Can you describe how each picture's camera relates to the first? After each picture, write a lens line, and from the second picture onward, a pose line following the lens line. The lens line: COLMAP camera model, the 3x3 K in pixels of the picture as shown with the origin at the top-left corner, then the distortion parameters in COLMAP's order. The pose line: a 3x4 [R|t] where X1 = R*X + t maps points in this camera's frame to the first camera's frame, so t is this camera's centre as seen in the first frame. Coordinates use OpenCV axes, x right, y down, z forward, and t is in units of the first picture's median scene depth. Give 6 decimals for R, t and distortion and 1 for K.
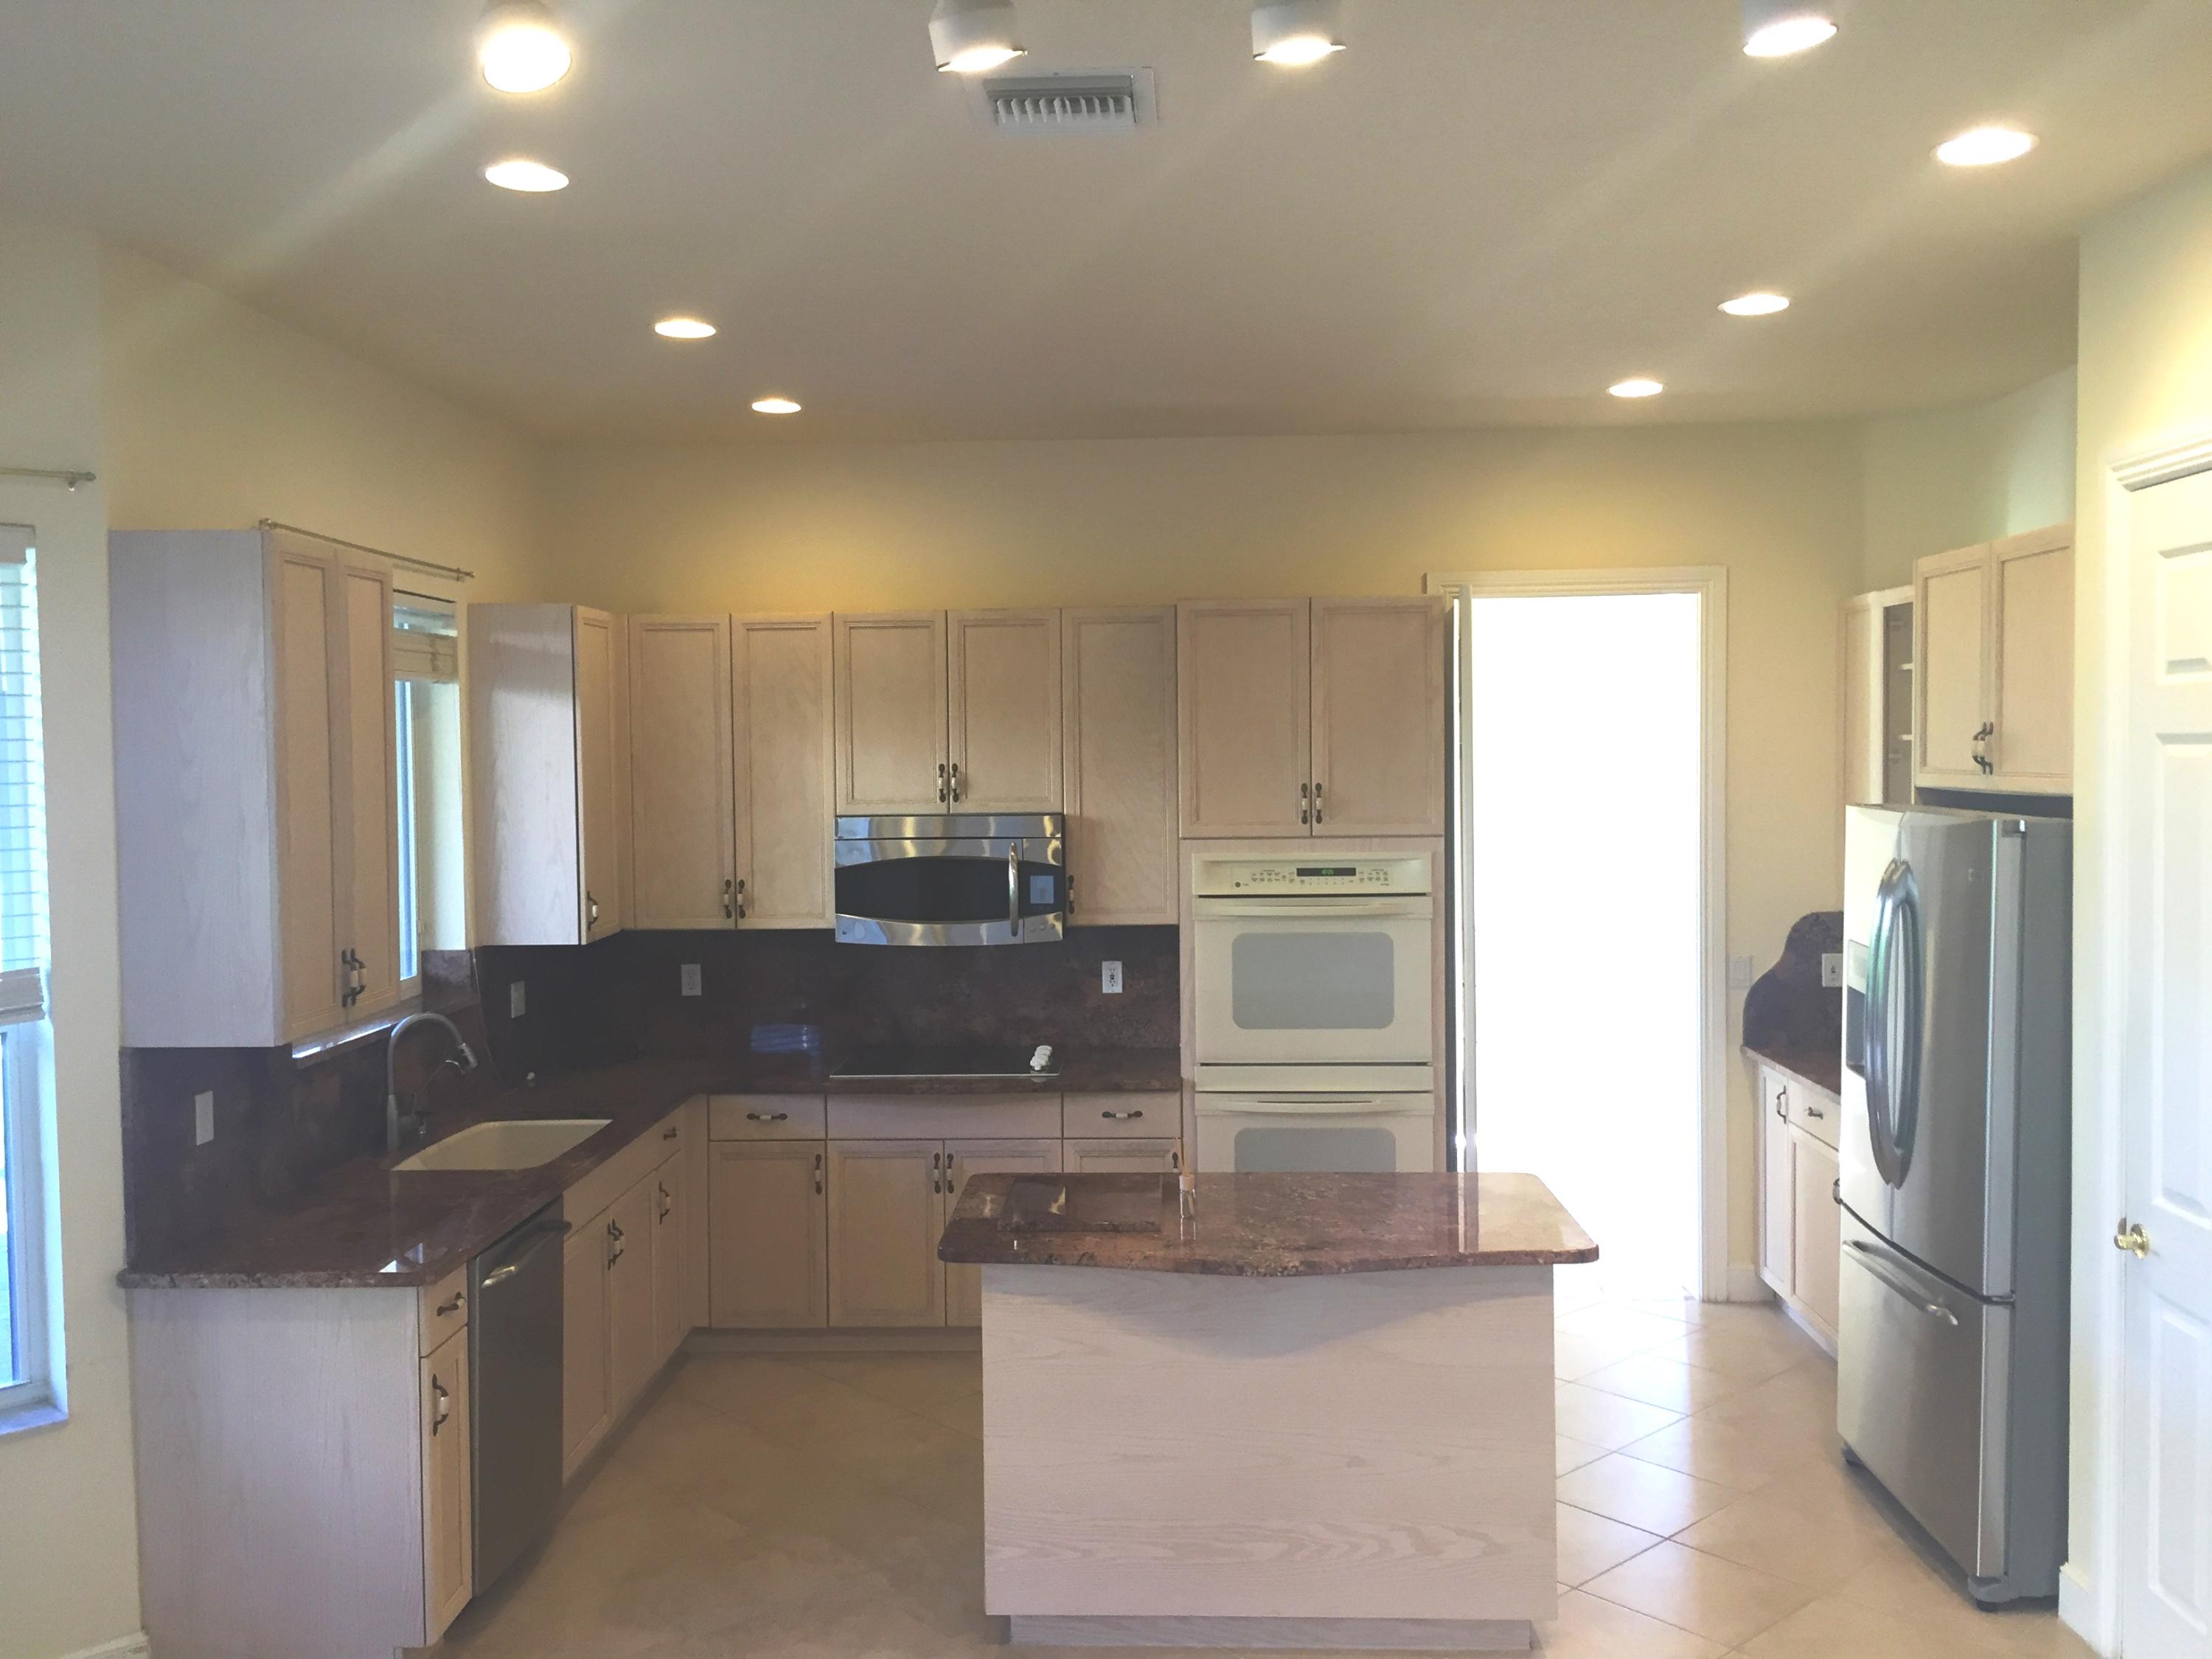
lens RADIAL K [[1900.0, 0, 1102.4], [0, 1900.0, 822.2], [0, 0, 1]] dist [0.063593, -0.071439]
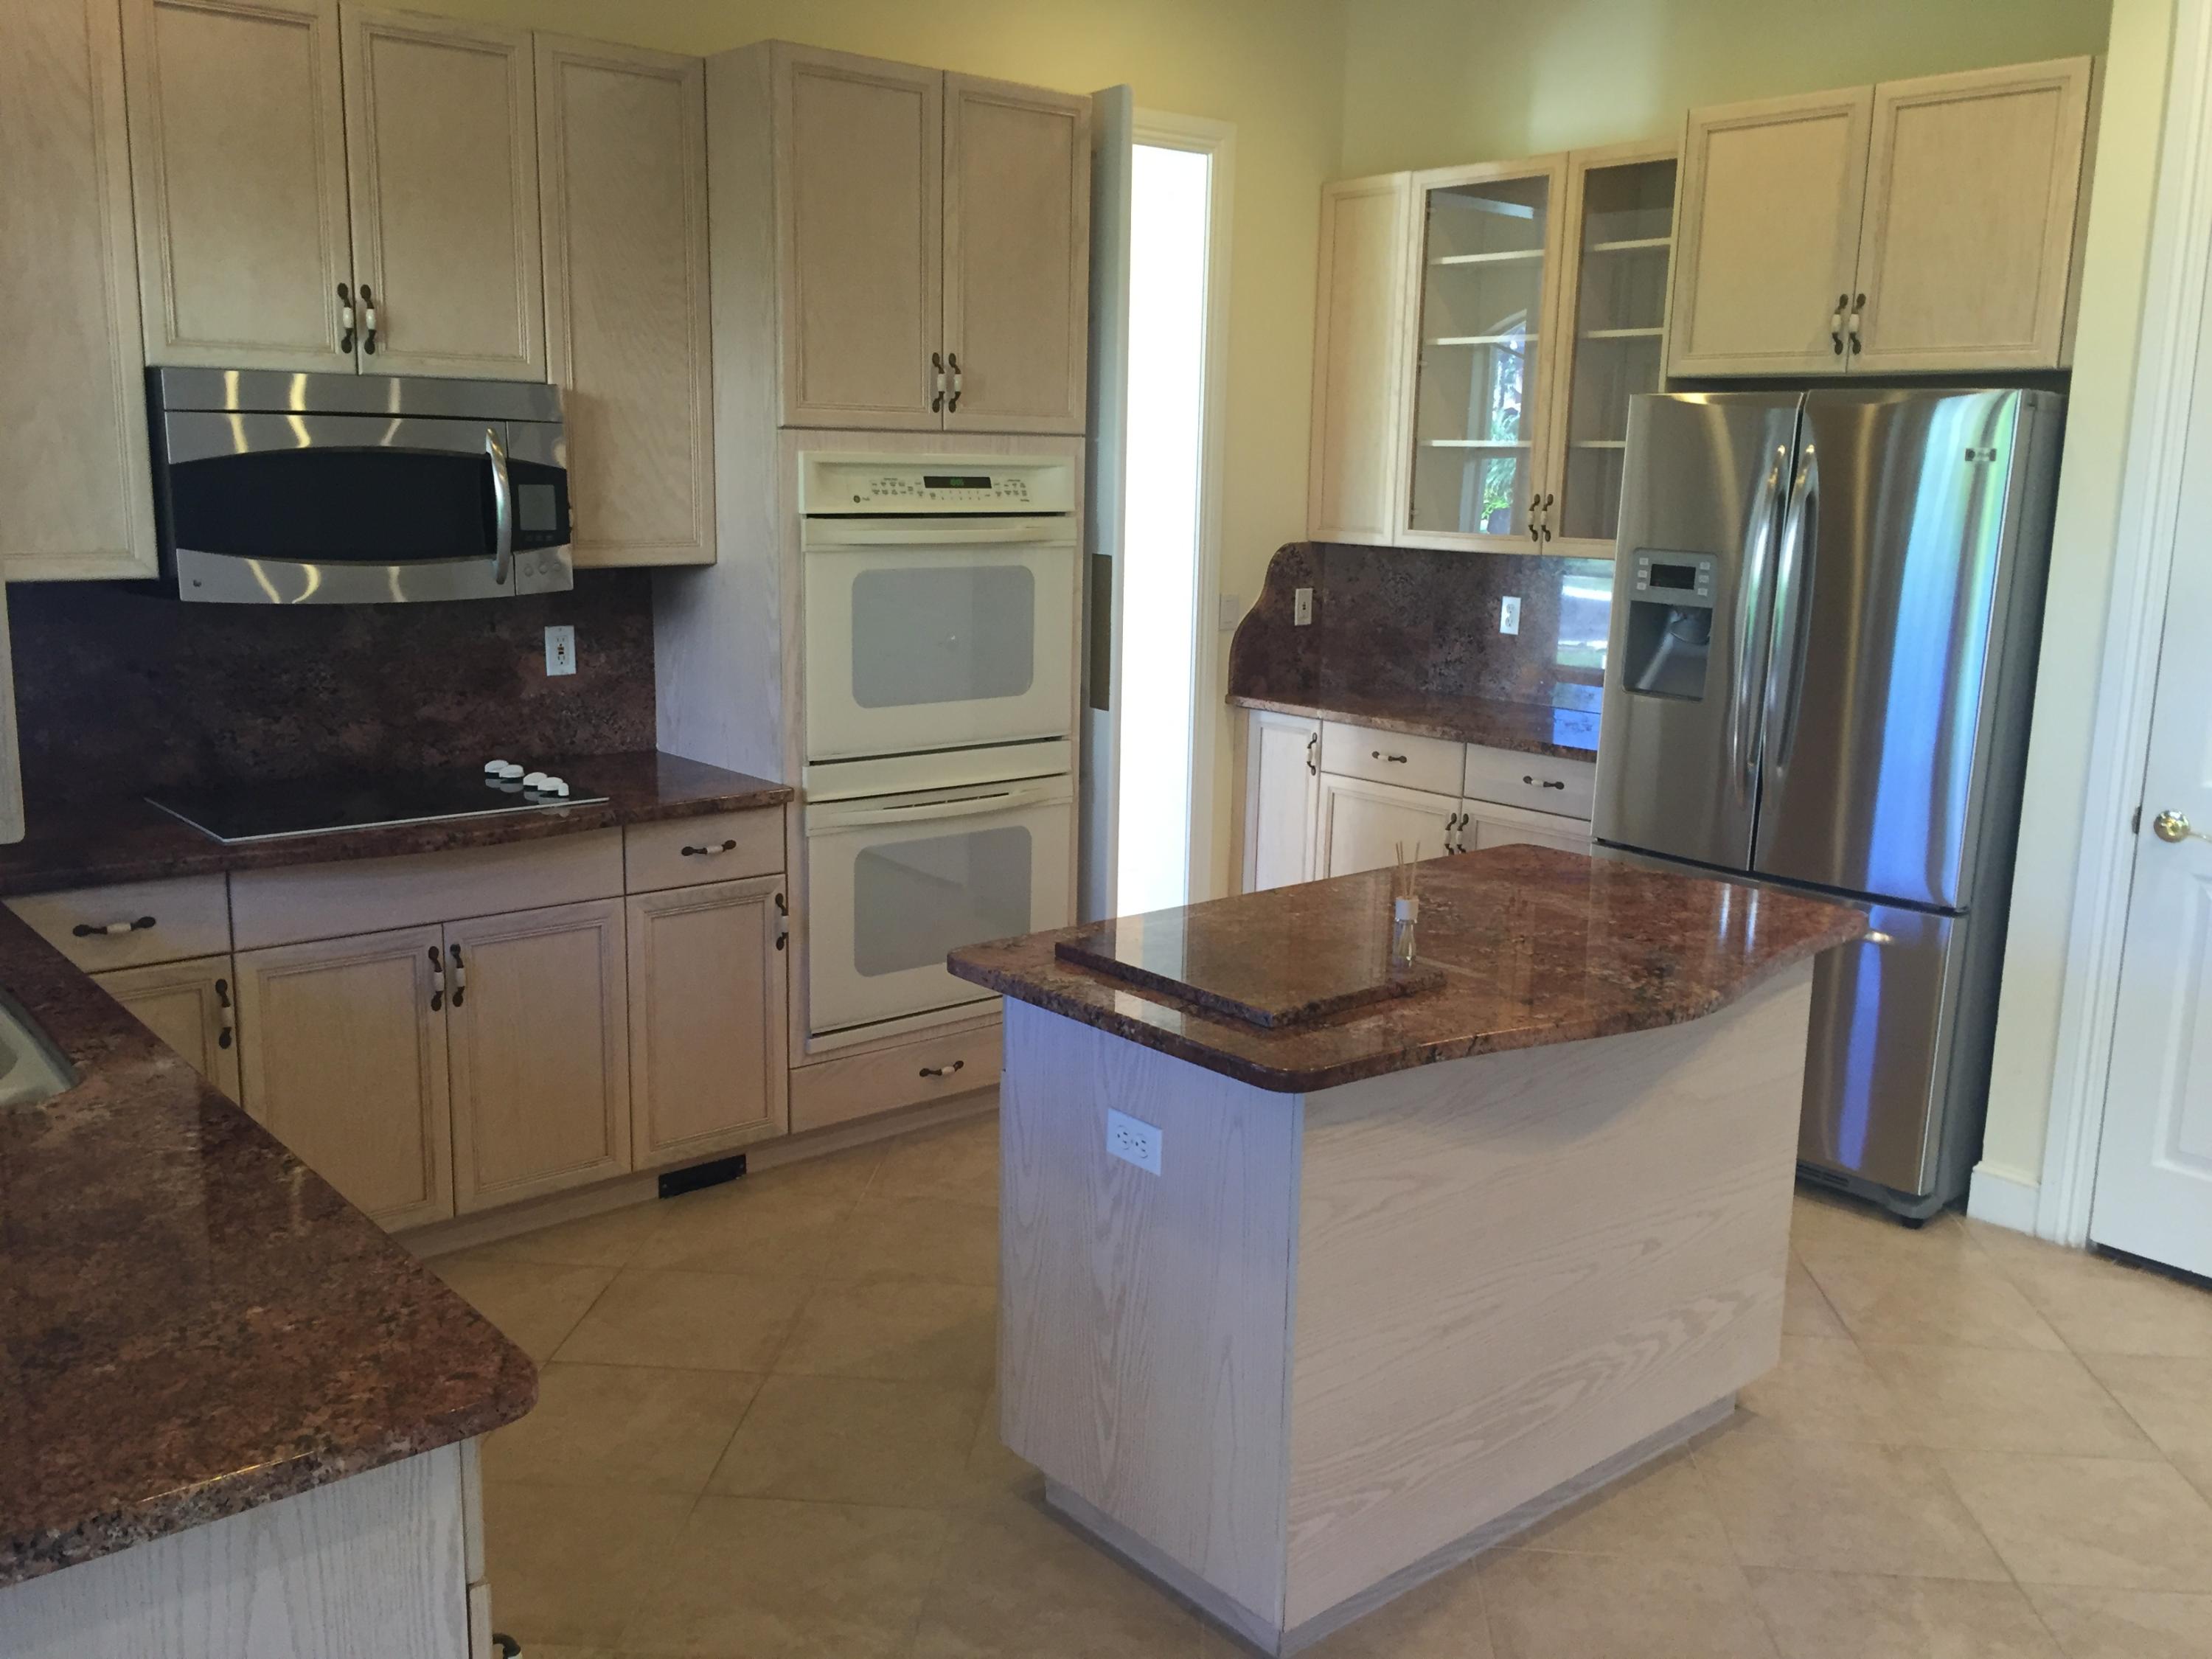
lens RADIAL K [[1900.0, 0, 1109.2], [0, 1900.0, 822.6], [0, 0, 1]] dist [0.063593, -0.071439]
pose [[0.737193, -0.104400, 0.667568, -0.333199], [-0.000773, 0.987860, 0.155343, 0.041448], [-0.675682, -0.115034, 0.728163, 0.424277]]
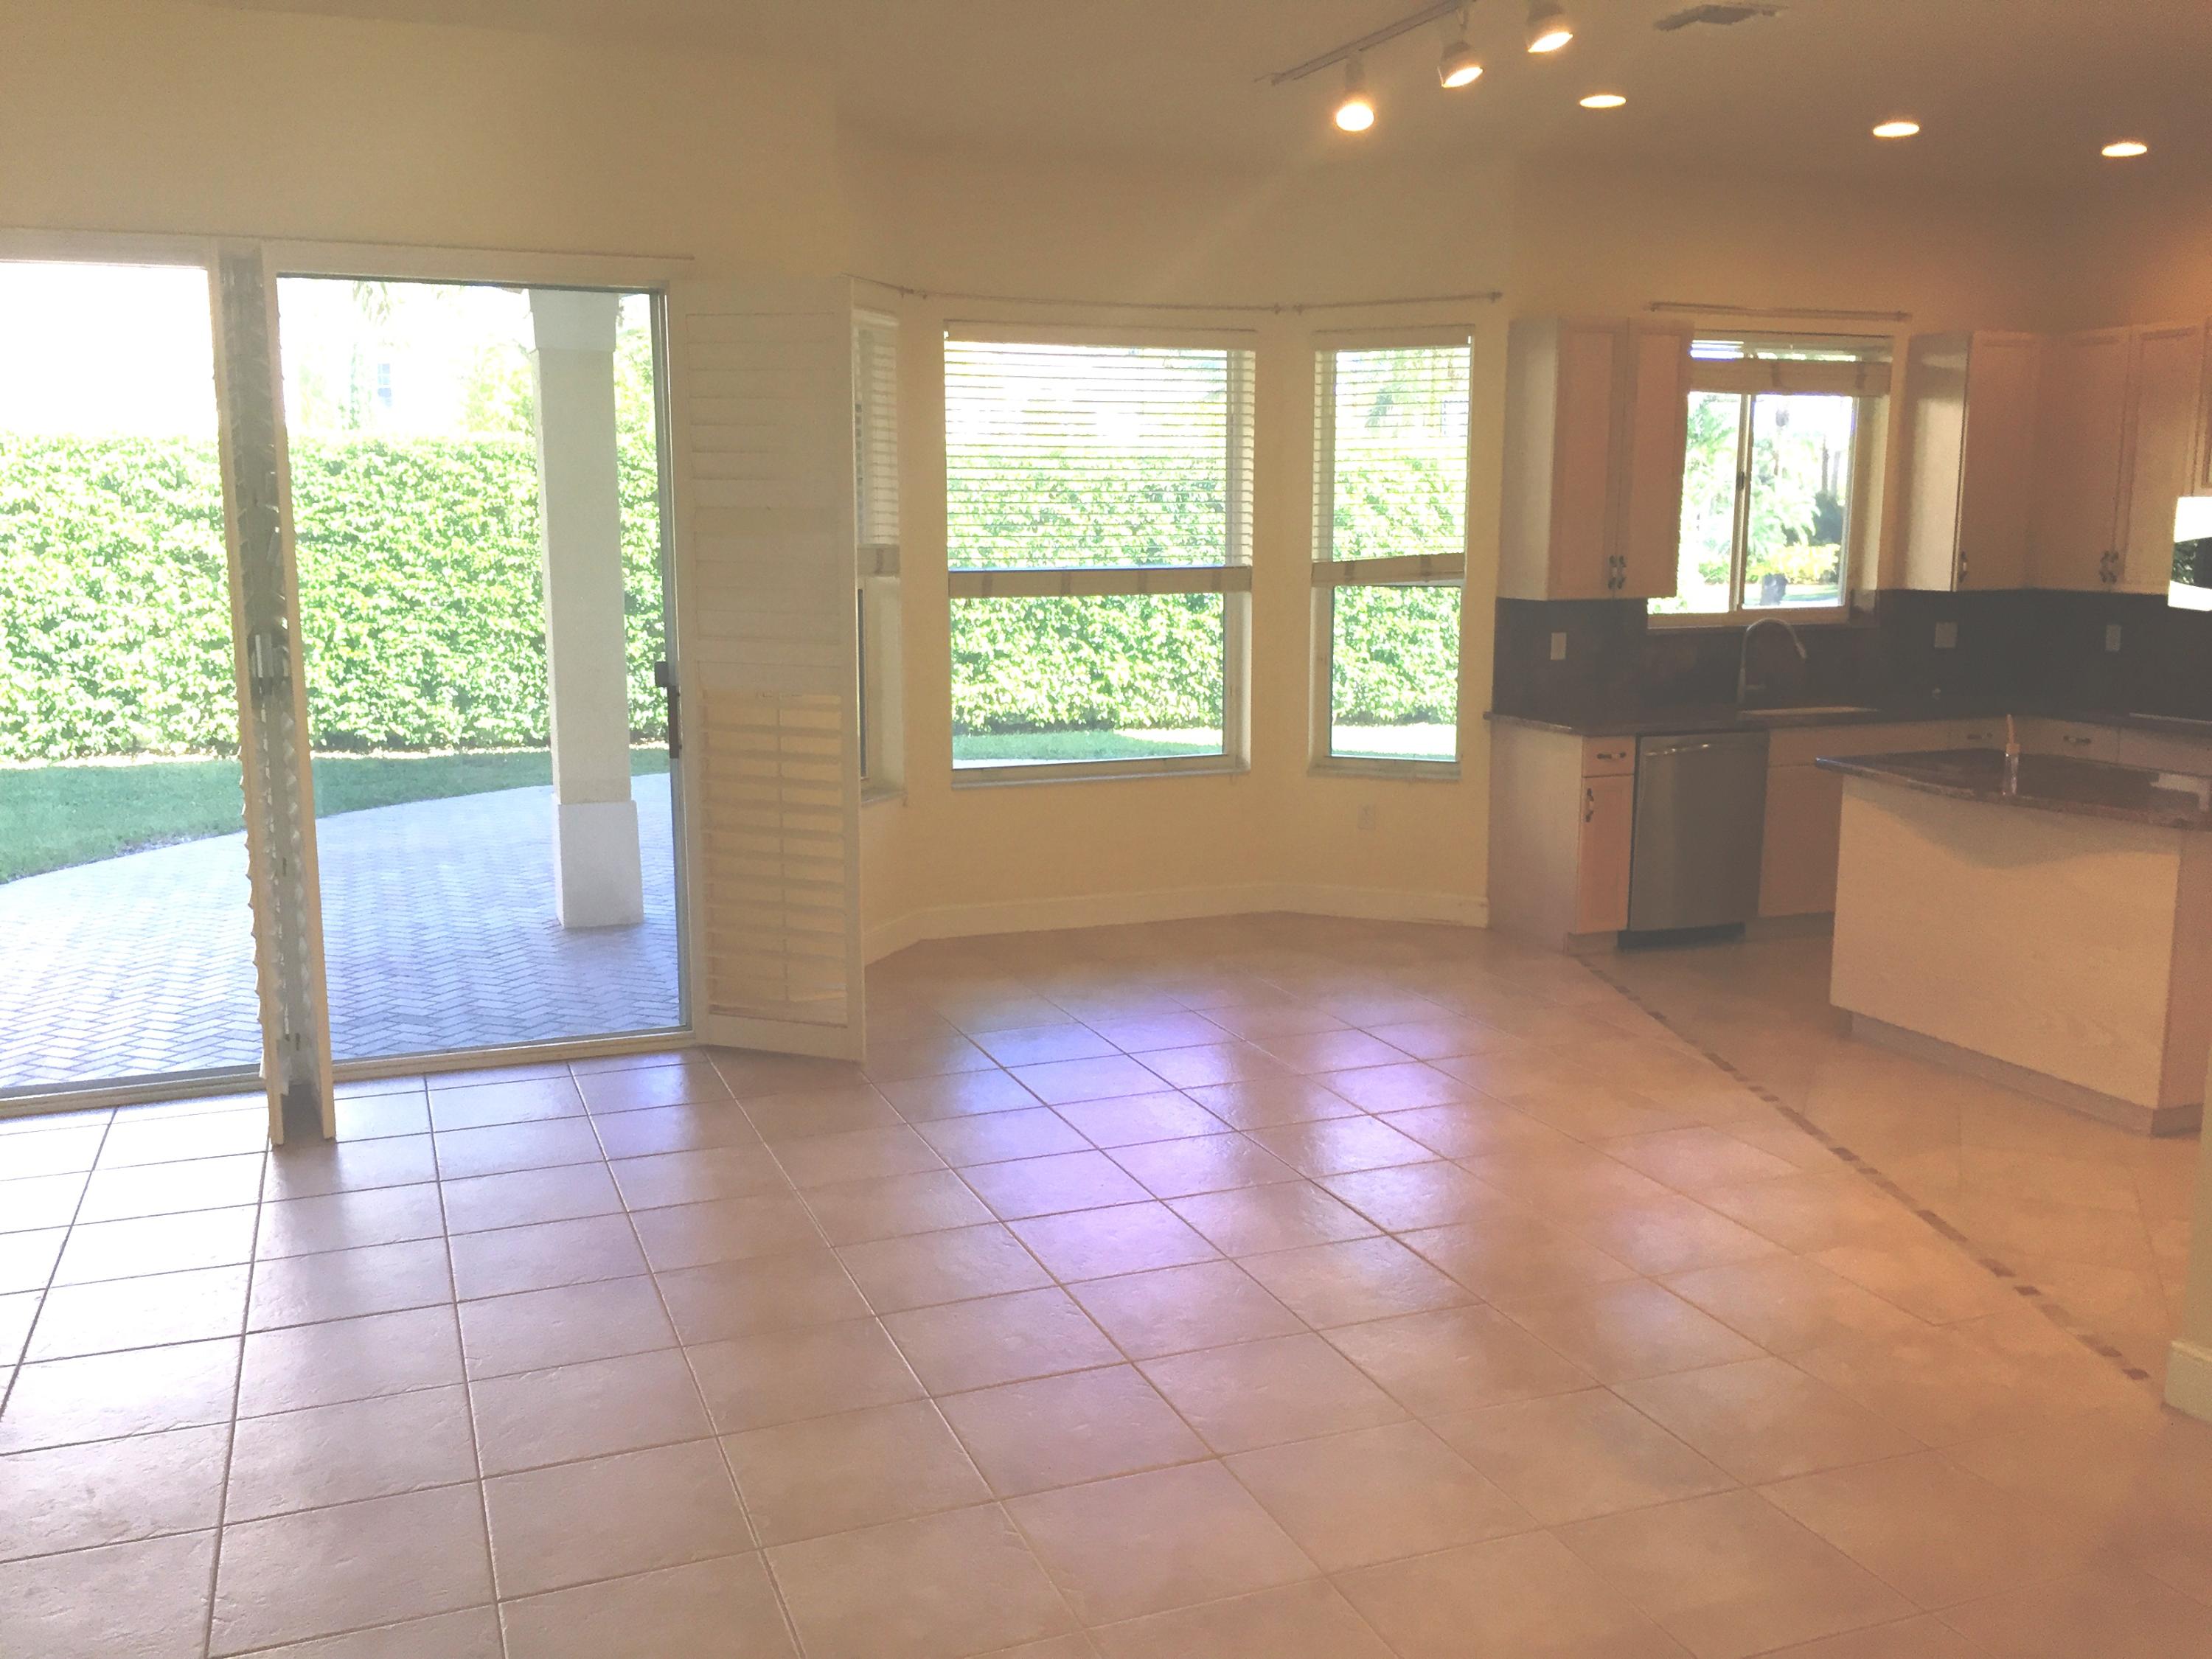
lens RADIAL K [[1900.0, 0, 1095.3], [0, 1900.0, 834.1], [0, 0, 1]] dist [0.063593, -0.071439]
pose [[0.398218, 0.160940, -0.903062, 0.726374], [-0.040322, 0.986608, 0.158049, 0.042778], [0.916404, -0.026525, 0.399375, -0.096190]]
